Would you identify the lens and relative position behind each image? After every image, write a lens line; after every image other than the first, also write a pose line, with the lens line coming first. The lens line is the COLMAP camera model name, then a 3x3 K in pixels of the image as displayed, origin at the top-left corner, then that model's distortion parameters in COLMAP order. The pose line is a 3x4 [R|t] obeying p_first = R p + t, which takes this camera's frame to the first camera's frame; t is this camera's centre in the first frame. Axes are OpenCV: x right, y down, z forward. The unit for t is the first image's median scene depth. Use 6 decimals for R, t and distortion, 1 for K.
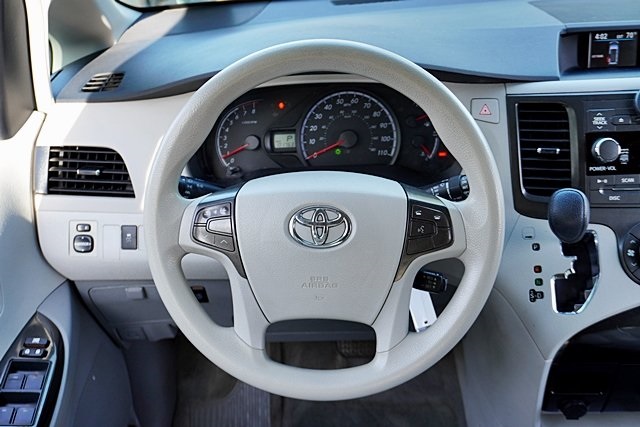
lens RADIAL K [[686.3, 0, 321.3], [0, 686.3, 217.0], [0, 0, 1]] dist [0.016301, 0.000000]
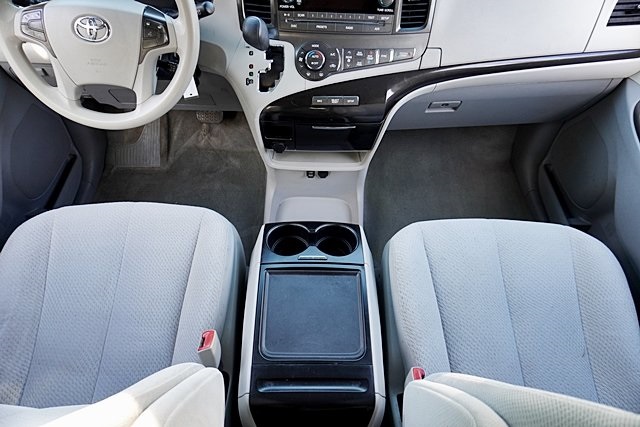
lens RADIAL K [[429.6, 0, 318.2], [0, 429.6, 213.6], [0, 0, 1]] dist [-0.039625, 0.028464]
pose [[0.997070, 0.038279, 0.066228, 0.430628], [-0.059167, 0.934680, 0.350533, 0.034033], [-0.048484, -0.353424, 0.934206, -0.173053]]
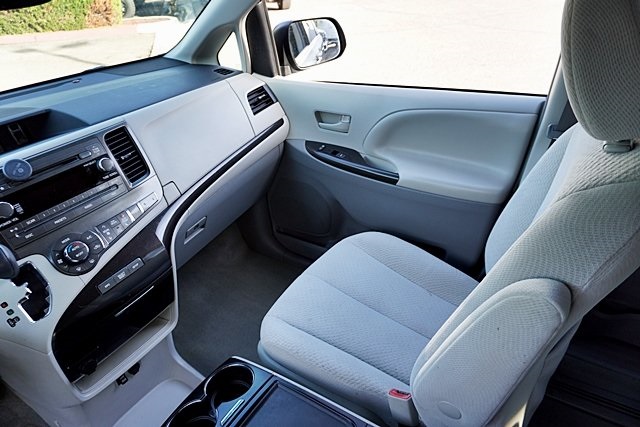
lens RADIAL K [[429.6, 0, 321.1], [0, 429.6, 216.0], [0, 0, 1]] dist [-0.039625, 0.028464]
pose [[0.532079, -0.437709, 0.724778, 0.112751], [0.464102, 0.866730, 0.182727, 0.061037], [-0.708167, 0.239146, 0.664310, -0.072824]]
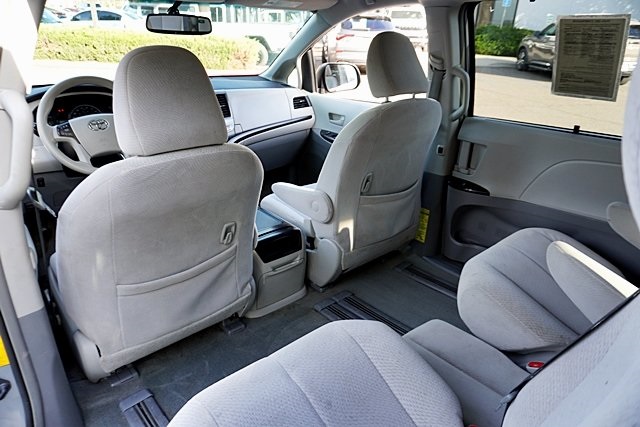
lens RADIAL K [[429.6, 0, 317.4], [0, 429.6, 213.4], [0, 0, 1]] dist [-0.039625, 0.028464]
pose [[0.744903, -0.202792, 0.635606, -0.539614], [0.284697, 0.958210, -0.027932, 0.693995], [-0.603380, 0.201762, 0.771508, -1.074538]]
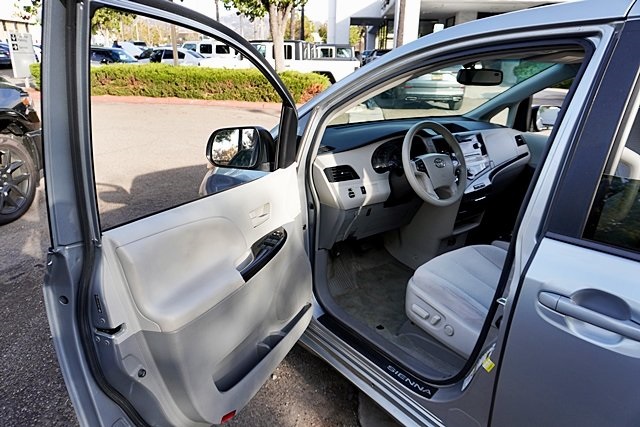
lens RADIAL K [[429.6, 0, 315.8], [0, 429.6, 216.8], [0, 0, 1]] dist [-0.039625, 0.028464]
pose [[0.781731, -0.160990, 0.602477, -1.825887], [0.274983, 0.956096, -0.101316, 0.315300], [-0.559715, 0.244872, 0.791680, -0.462443]]
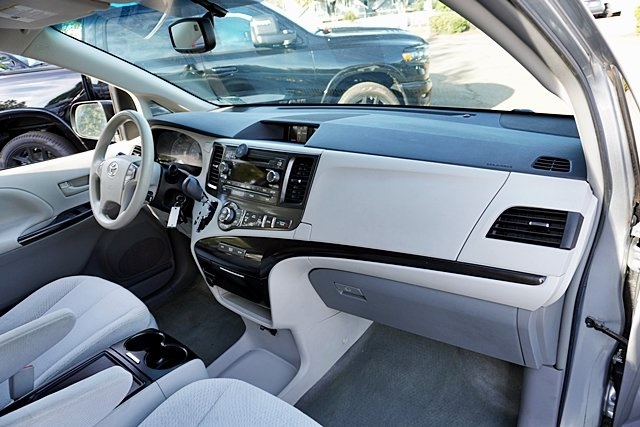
lens RADIAL K [[429.6, 0, 322.9], [0, 429.6, 213.6], [0, 0, 1]] dist [-0.039625, 0.028464]
pose [[0.771482, 0.214918, -0.598854, 1.548126], [-0.266510, 0.963829, 0.002565, -0.040004], [0.577744, 0.157622, 0.800854, 0.050078]]
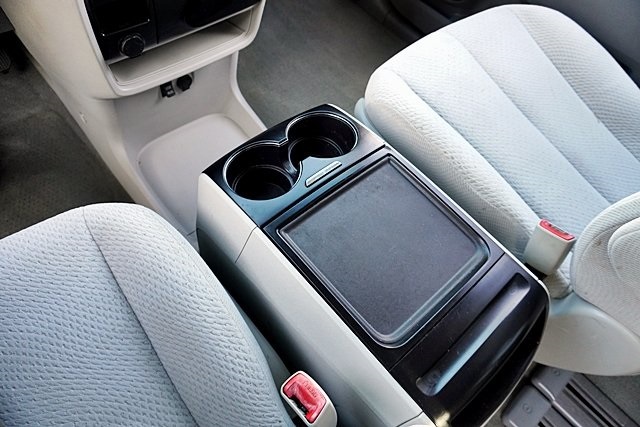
lens RADIAL K [[429.6, 0, 320.6], [0, 429.6, 215.3], [0, 0, 1]] dist [-0.039625, 0.028464]
pose [[0.728077, -0.496953, 0.472168, 0.155331], [0.200061, 0.812854, 0.547031, 0.206084], [-0.655653, -0.303819, 0.691241, 0.315425]]
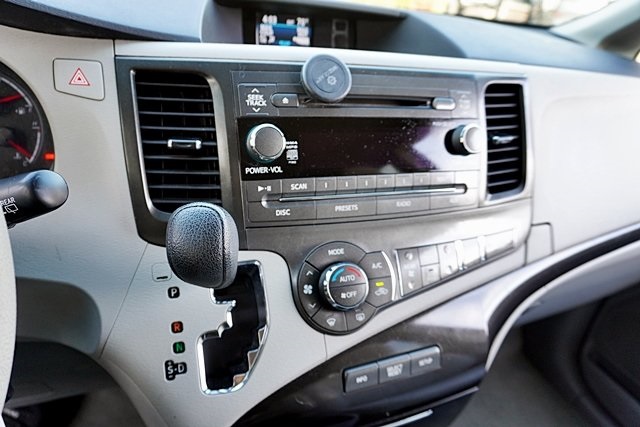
lens RADIAL K [[449.8, 0, 320.4], [0, 449.8, 215.7], [0, 0, 1]] dist [-0.041043, 0.018857]
pose [[0.918801, -0.044818, 0.392169, 0.279788], [0.050175, 0.998735, -0.003416, -0.020668], [-0.391520, 0.022815, 0.919887, 0.561179]]
